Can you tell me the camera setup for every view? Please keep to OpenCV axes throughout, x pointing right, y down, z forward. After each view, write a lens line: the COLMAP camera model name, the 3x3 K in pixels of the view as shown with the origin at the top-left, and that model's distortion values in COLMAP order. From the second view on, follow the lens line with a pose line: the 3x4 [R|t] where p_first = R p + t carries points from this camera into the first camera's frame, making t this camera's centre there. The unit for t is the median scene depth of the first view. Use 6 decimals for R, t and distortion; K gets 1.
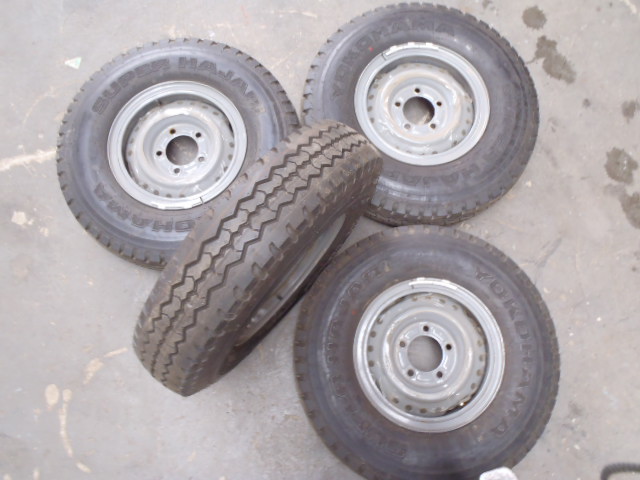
lens RADIAL K [[522.8, 0, 313.3], [0, 522.8, 245.5], [0, 0, 1]] dist [0.002556, 0.005506]
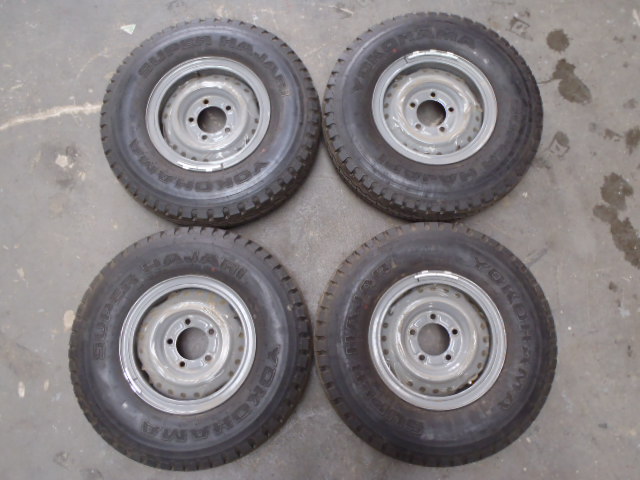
lens RADIAL K [[526.8, 0, 320.0], [0, 526.8, 240.0], [0, 0, 1]] dist [0.000138, 0.001461]
pose [[0.988310, 0.146064, -0.043693, 0.061175], [-0.145266, 0.989171, 0.020942, 0.013589], [0.046279, -0.014350, 0.998825, -0.108951]]
